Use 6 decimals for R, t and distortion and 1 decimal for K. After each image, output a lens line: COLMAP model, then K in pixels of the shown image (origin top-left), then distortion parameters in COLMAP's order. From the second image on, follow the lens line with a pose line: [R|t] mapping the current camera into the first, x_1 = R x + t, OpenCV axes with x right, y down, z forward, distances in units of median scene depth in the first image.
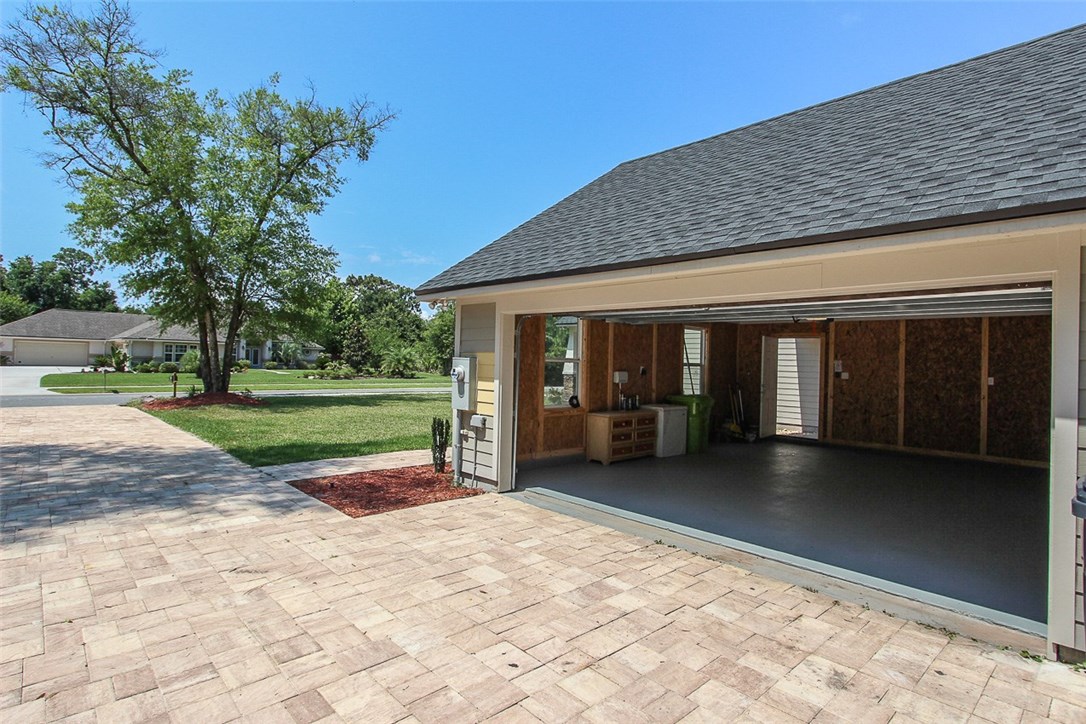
lens RADIAL K [[553.0, 0, 543.0], [0, 553.0, 362.0], [0, 0, 1]] dist [-0.015979, 0.000210]
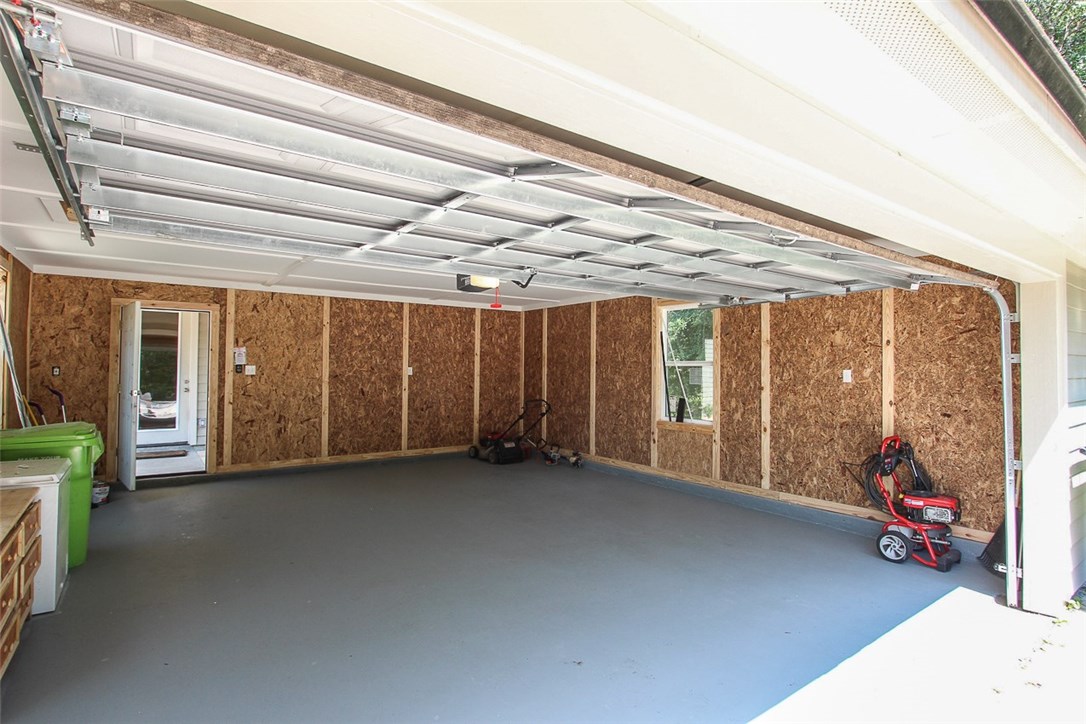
lens RADIAL K [[553.0, 0, 543.0], [0, 553.0, 362.0], [0, 0, 1]] dist [-0.015979, 0.000210]
pose [[0.129364, -0.011932, 0.991525, -0.090667], [-0.001572, 0.999924, 0.012238, 0.006560], [-0.991596, -0.003142, 0.129336, 0.589869]]
